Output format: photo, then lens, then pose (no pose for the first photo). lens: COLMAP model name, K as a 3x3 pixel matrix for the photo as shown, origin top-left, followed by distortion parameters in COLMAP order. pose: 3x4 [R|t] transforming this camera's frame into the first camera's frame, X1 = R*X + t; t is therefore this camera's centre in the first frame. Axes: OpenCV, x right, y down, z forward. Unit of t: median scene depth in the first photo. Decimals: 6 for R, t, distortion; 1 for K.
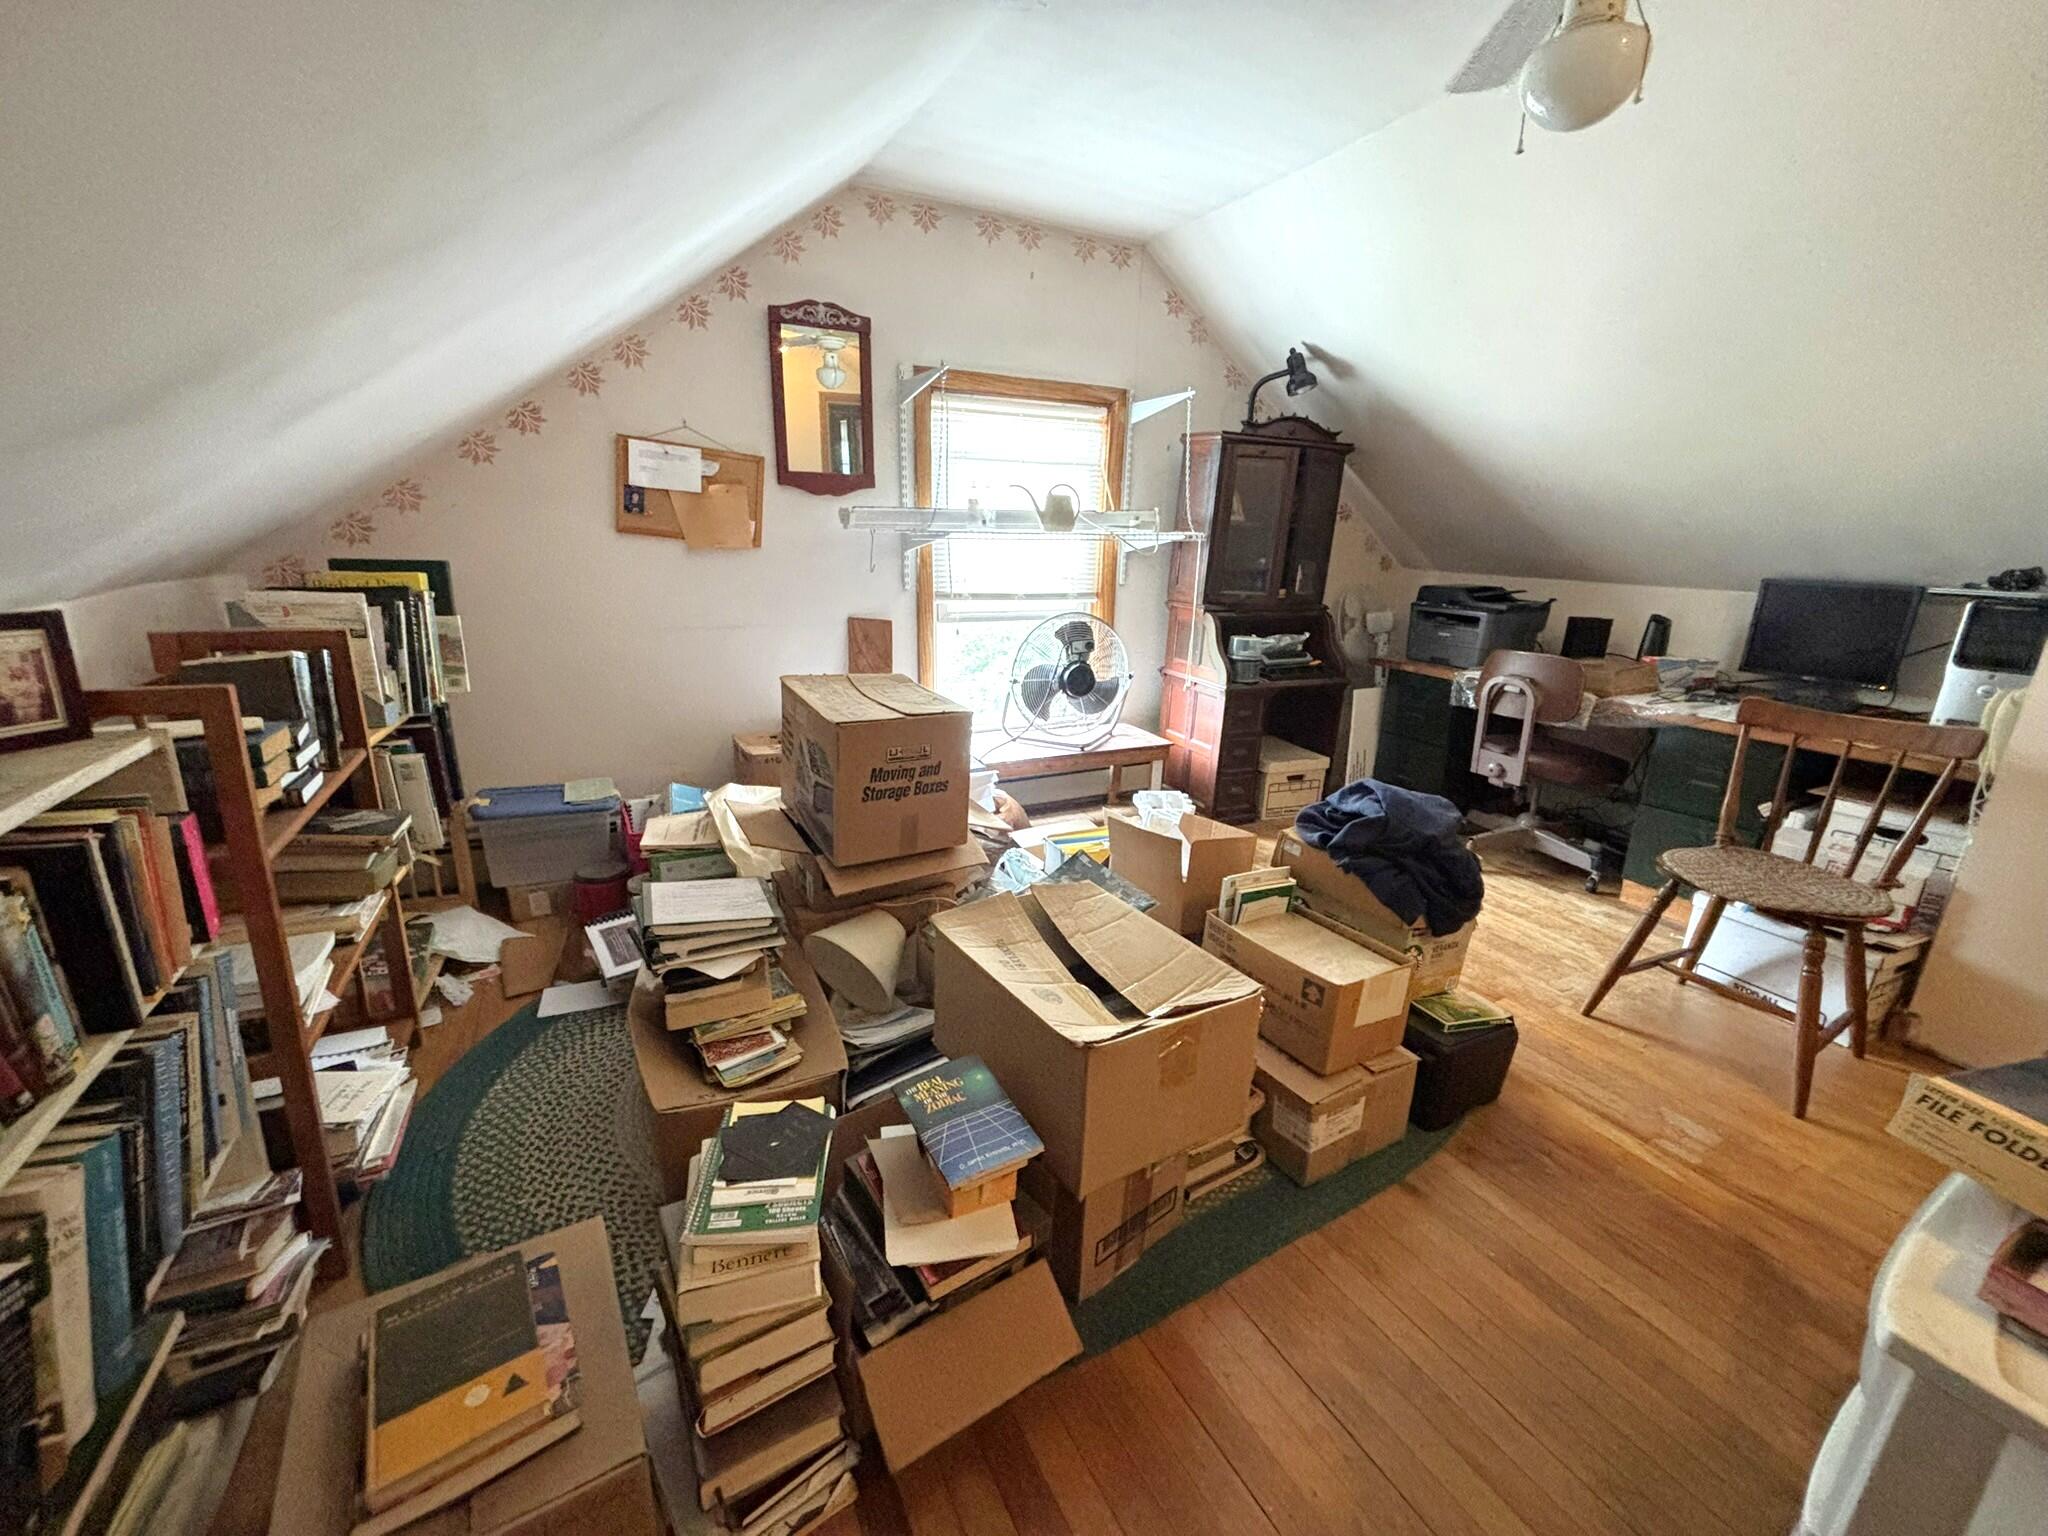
lens RADIAL K [[824.9, 0, 1033.9], [0, 824.9, 763.7], [0, 0, 1]] dist [0.001296, -0.000769]
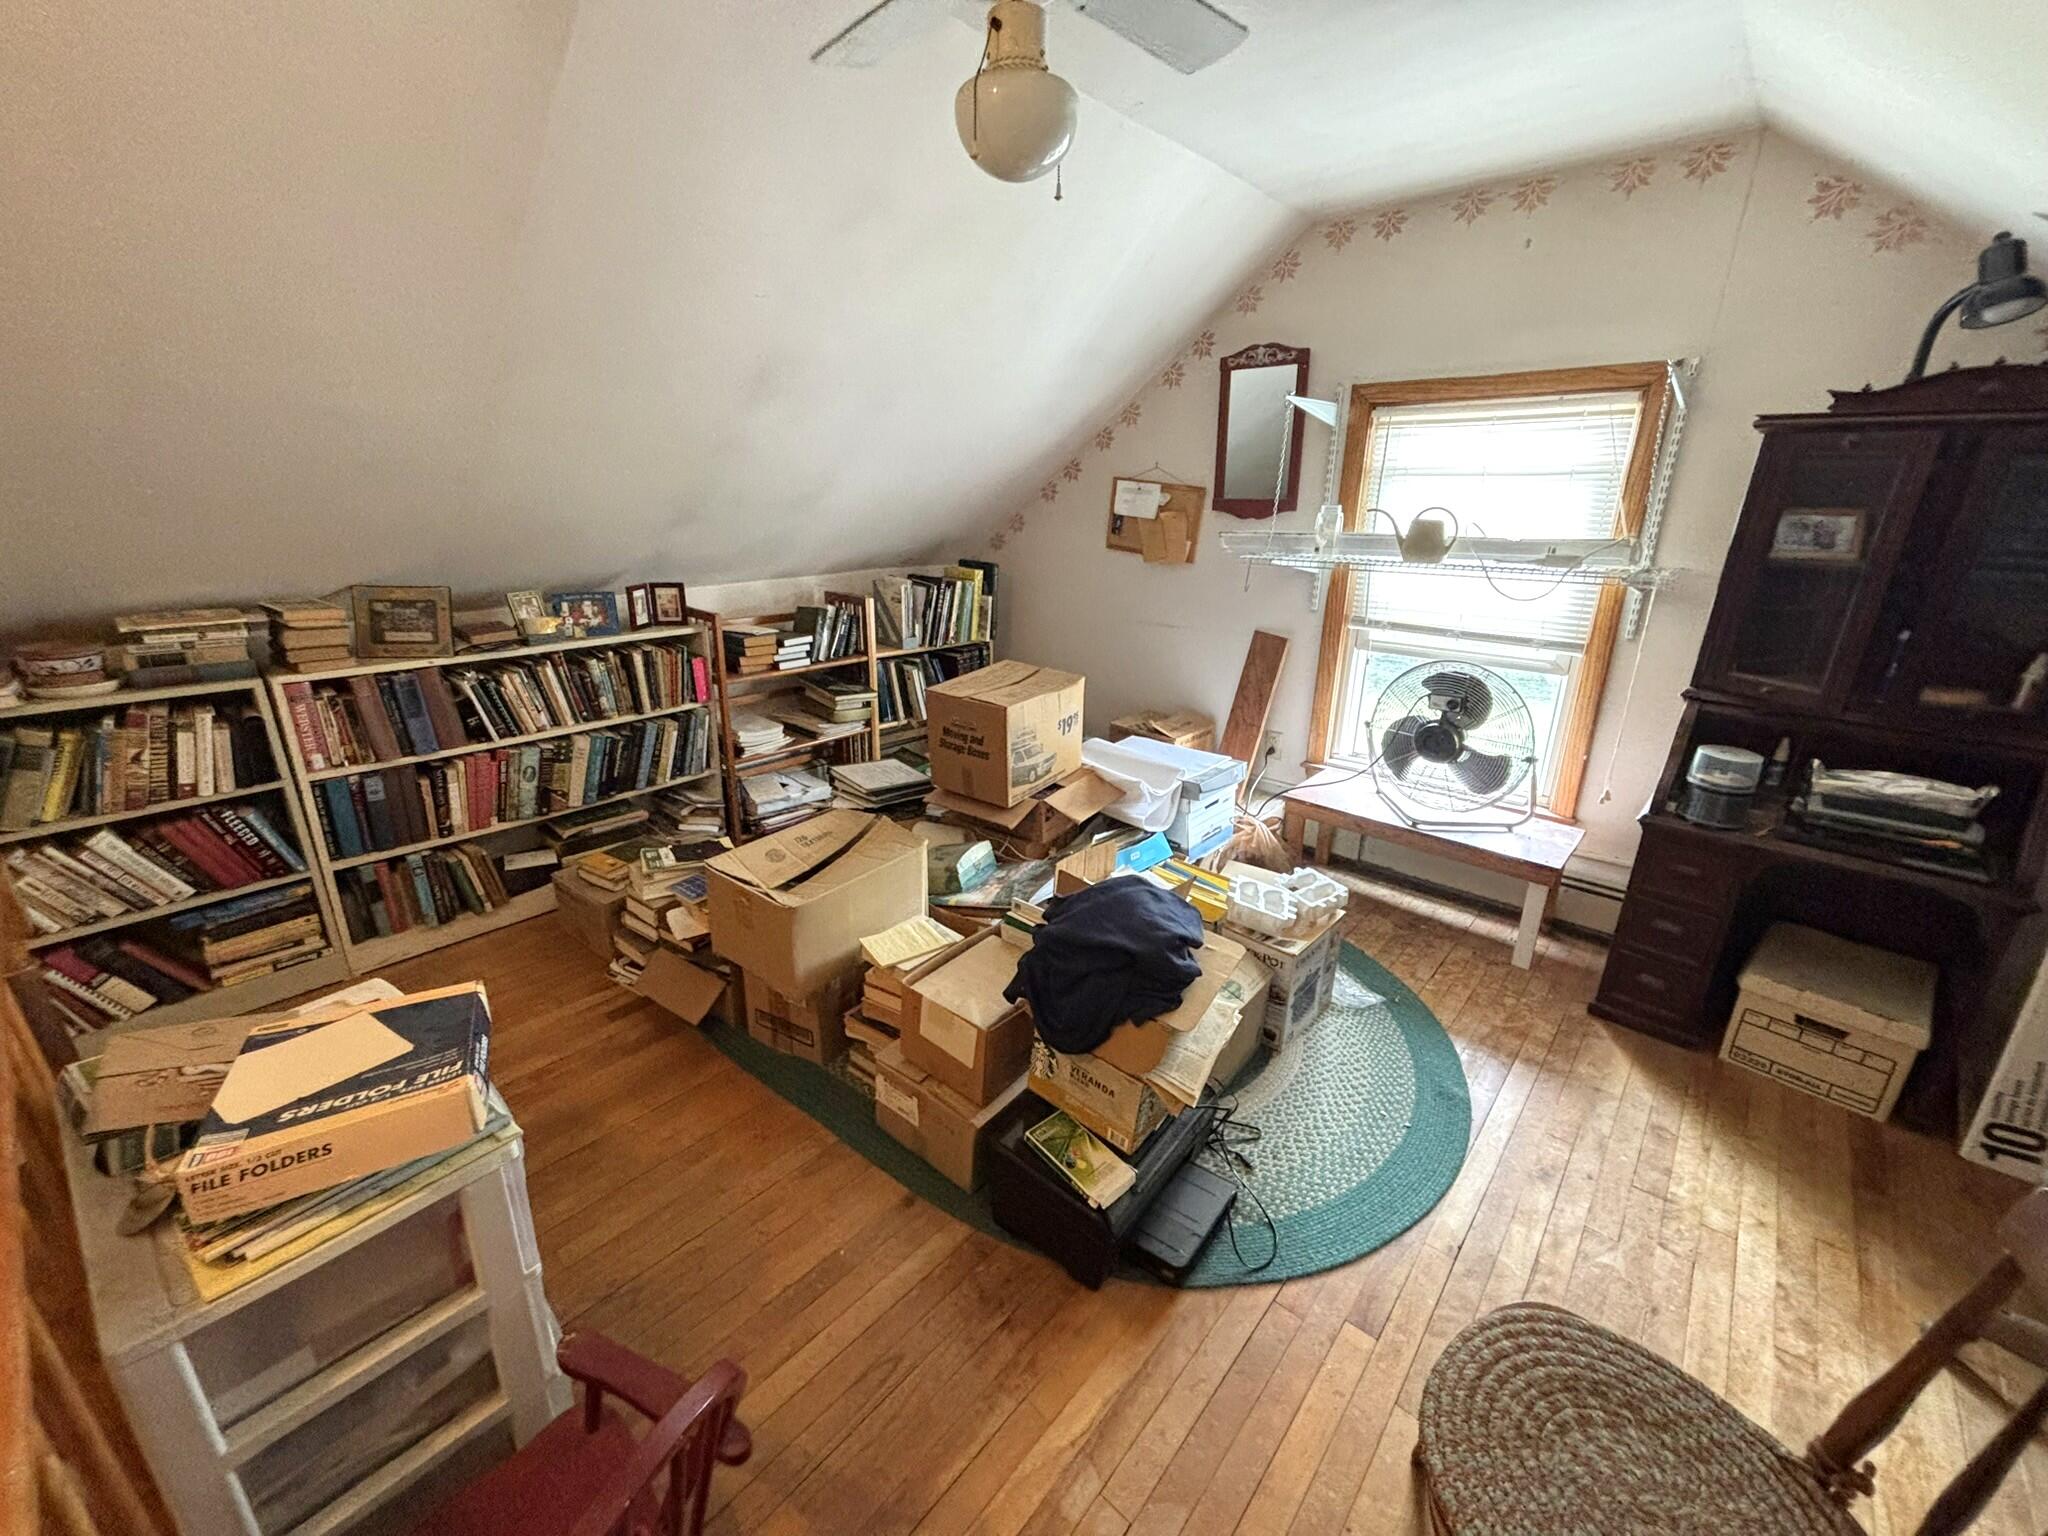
lens RADIAL K [[824.9, 0, 1024.7], [0, 824.9, 759.6], [0, 0, 1]] dist [0.001296, -0.000769]
pose [[0.344881, 0.271902, -0.898402, 0.754299], [-0.251586, 0.948882, 0.190600, -0.160609], [0.904301, 0.160291, 0.395658, 0.358550]]
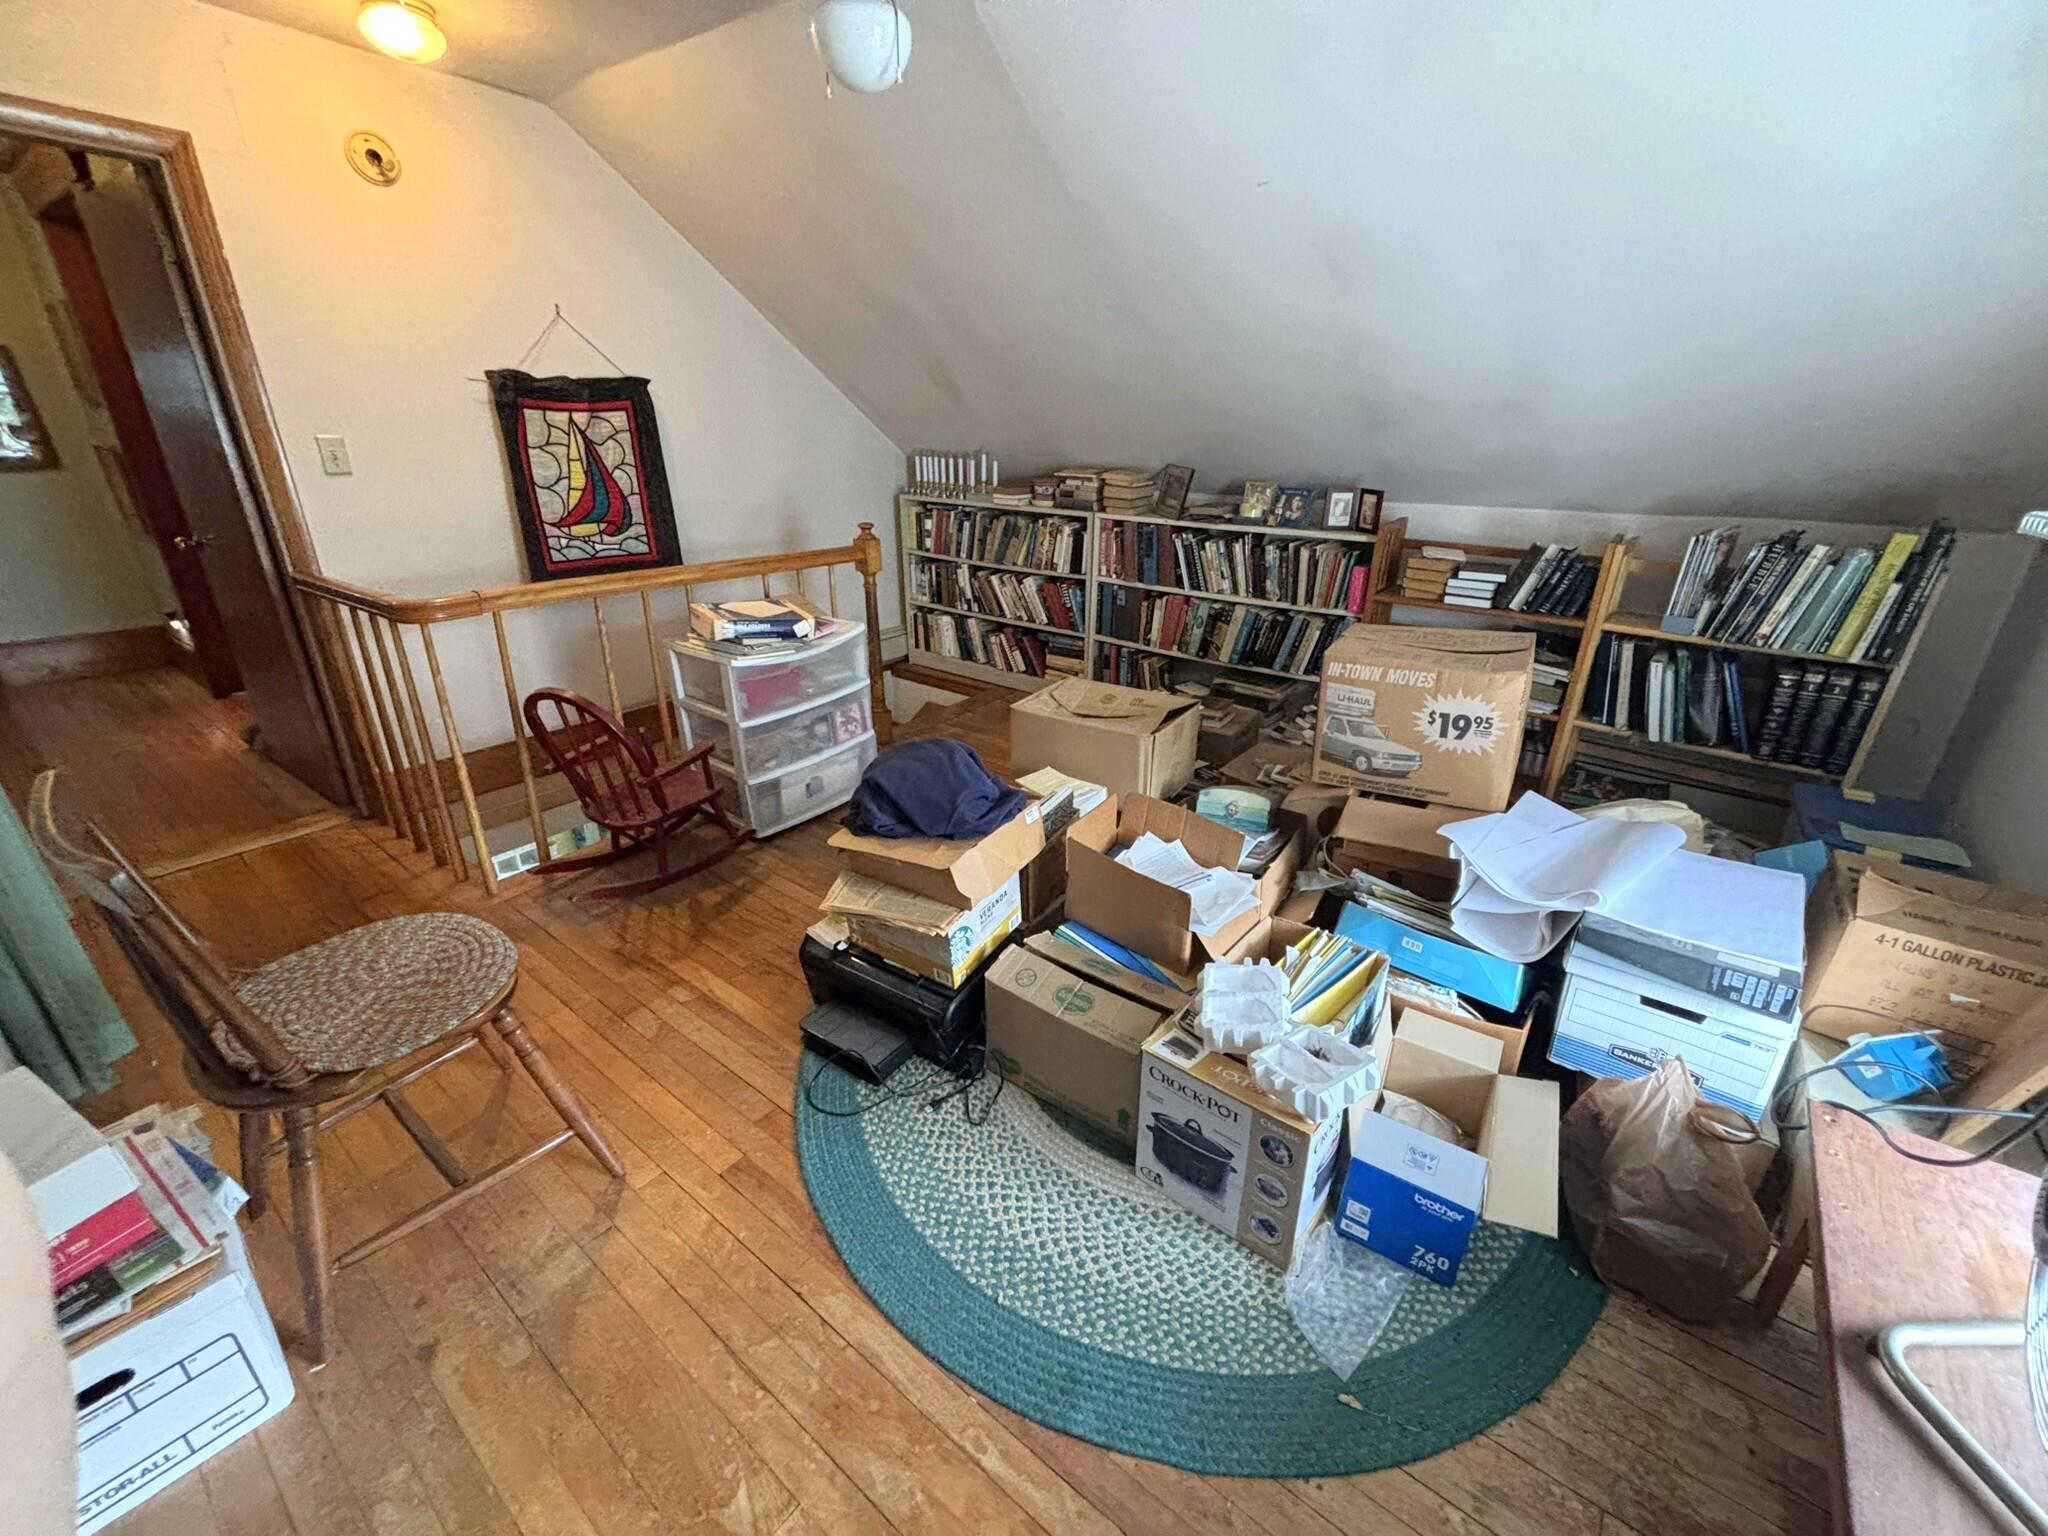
lens RADIAL K [[824.9, 0, 1014.2], [0, 824.9, 764.6], [0, 0, 1]] dist [0.001296, -0.000769]
pose [[-0.913353, 0.120424, -0.388954, 0.471702], [-0.143520, 0.798736, 0.584313, -0.331379], [0.381037, 0.589507, -0.712245, 1.116174]]
